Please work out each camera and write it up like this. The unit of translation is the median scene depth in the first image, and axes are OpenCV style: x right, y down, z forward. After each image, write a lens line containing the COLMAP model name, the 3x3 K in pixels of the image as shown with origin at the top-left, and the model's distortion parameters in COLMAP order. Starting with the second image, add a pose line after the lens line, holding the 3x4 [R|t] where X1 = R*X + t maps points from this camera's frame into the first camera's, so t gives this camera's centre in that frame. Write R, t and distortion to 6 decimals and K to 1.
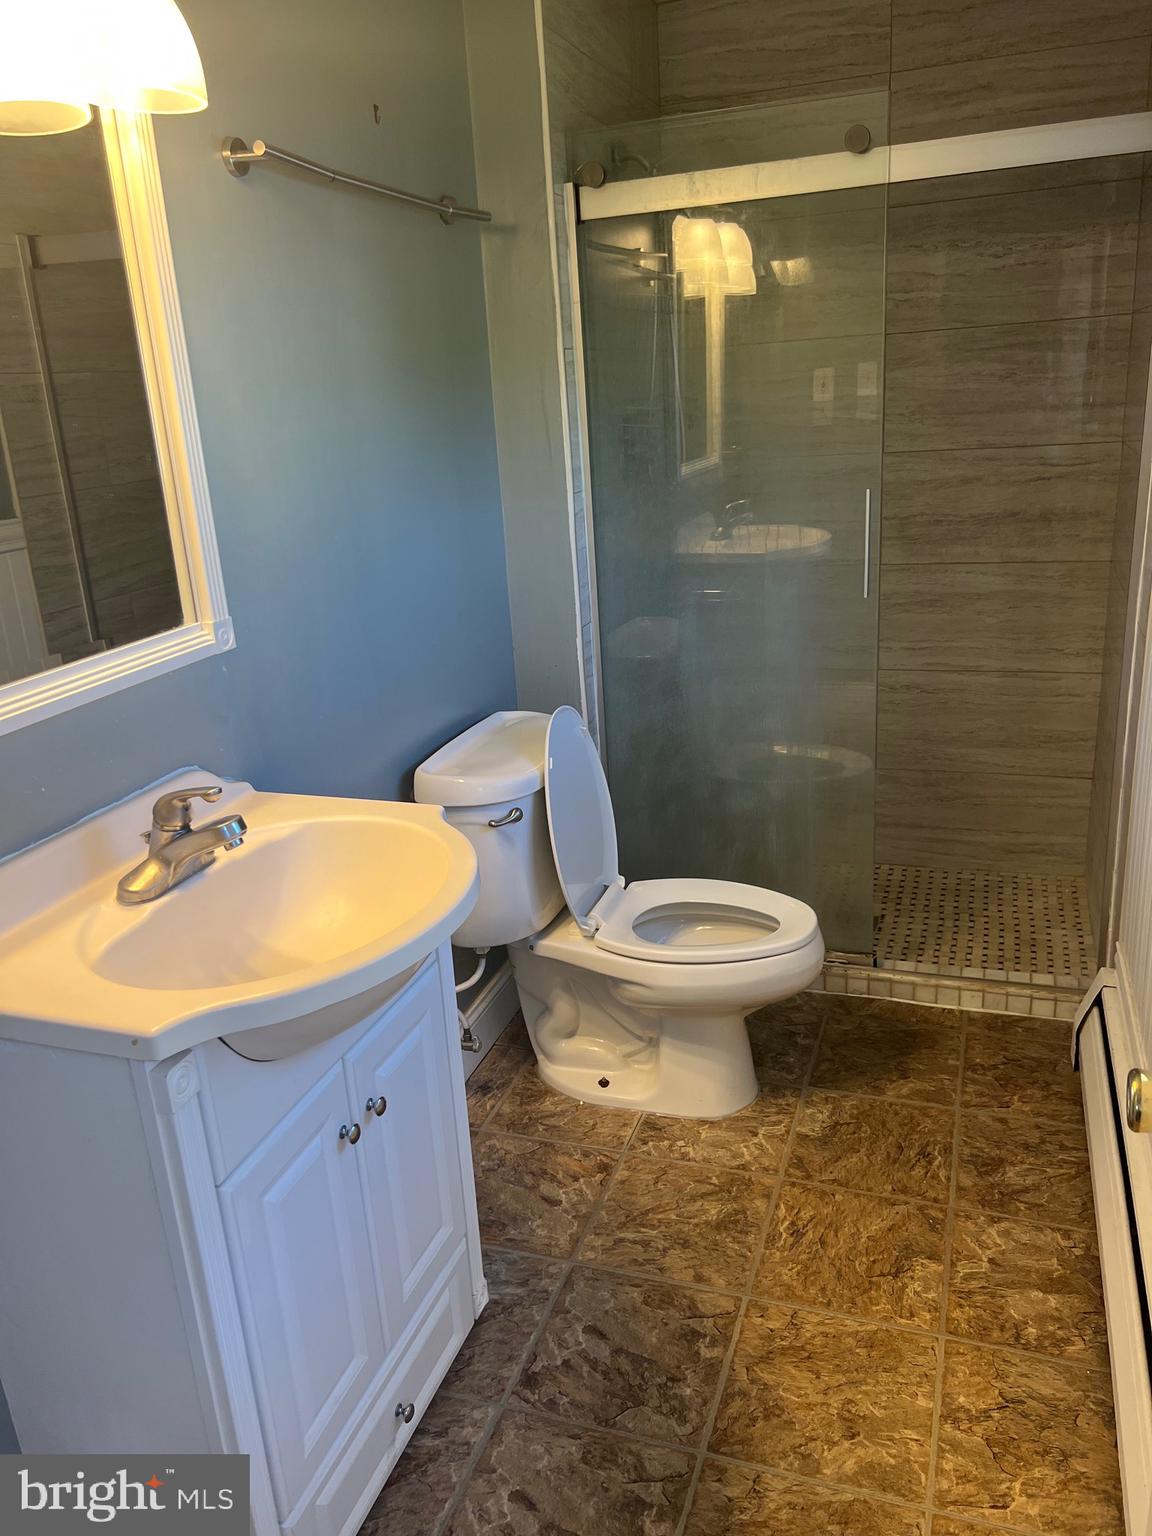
lens RADIAL K [[1155.3, 0, 586.6], [0, 1155.3, 780.1], [0, 0, 1]] dist [0.054029, -0.060167]
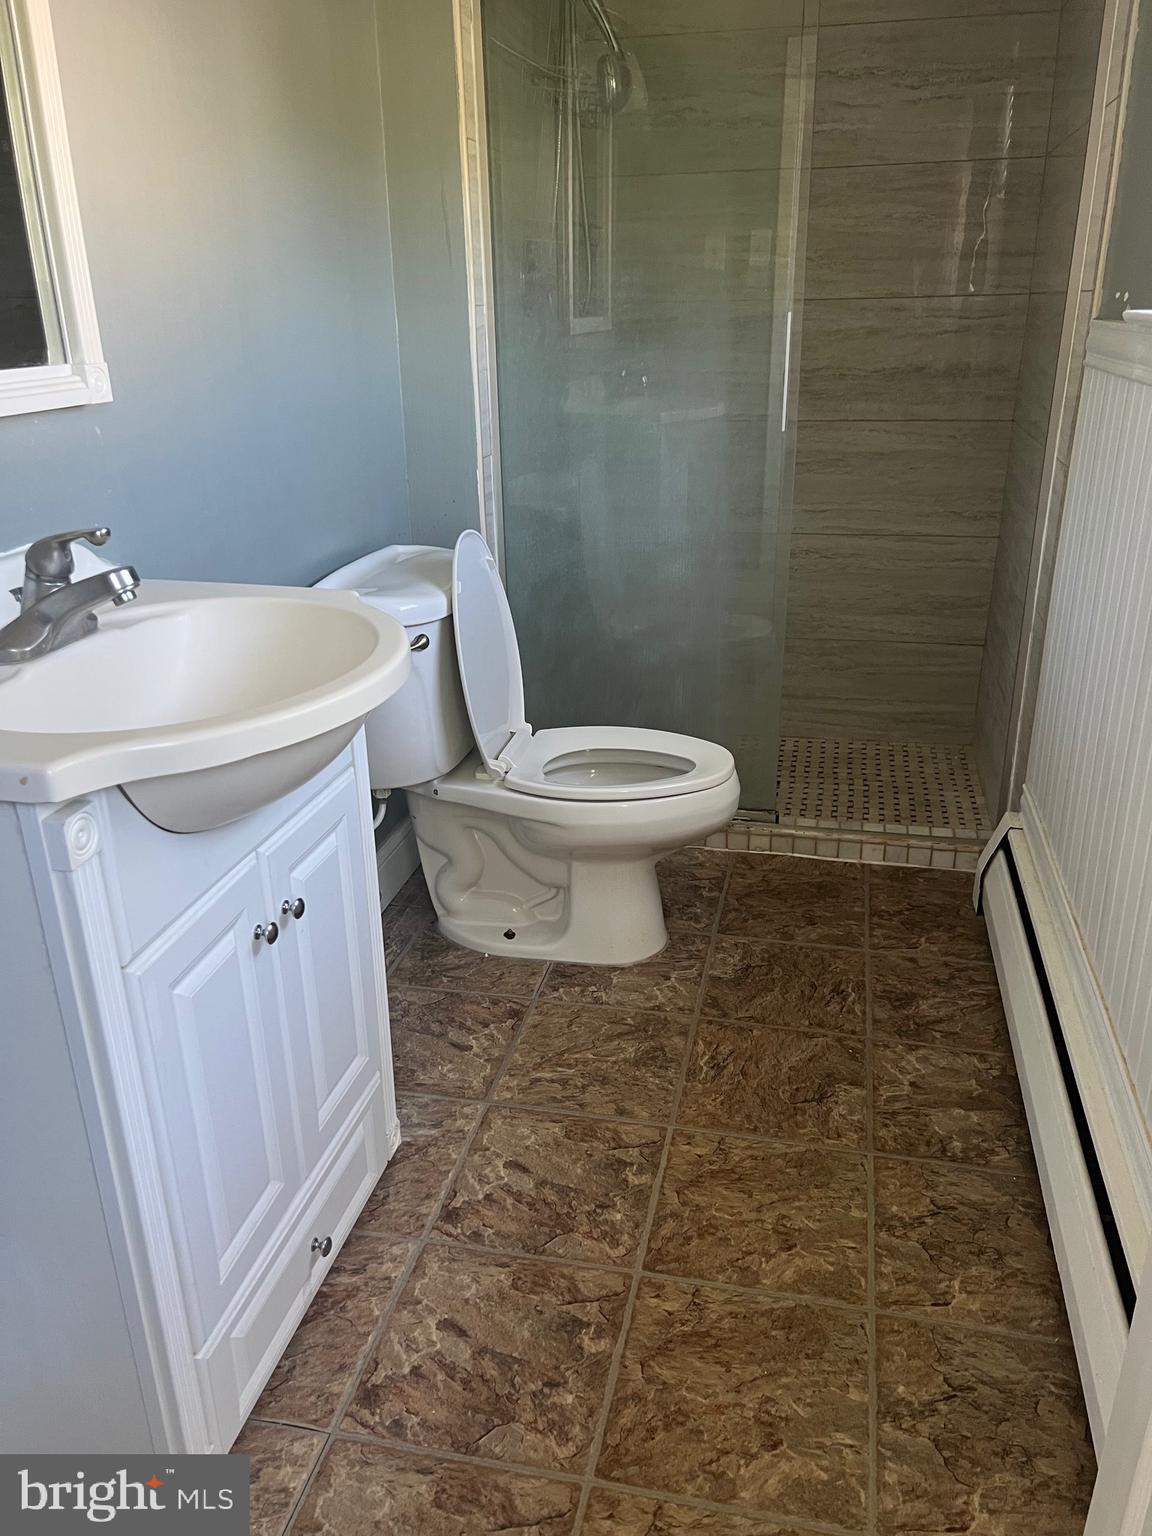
lens RADIAL K [[1155.3, 0, 586.1], [0, 1155.3, 783.5], [0, 0, 1]] dist [0.054029, -0.060167]
pose [[0.992450, 0.000146, 0.122648, -0.046279], [-0.008299, 0.997788, 0.065963, 0.085639], [-0.122367, -0.066483, 0.990256, 0.063961]]
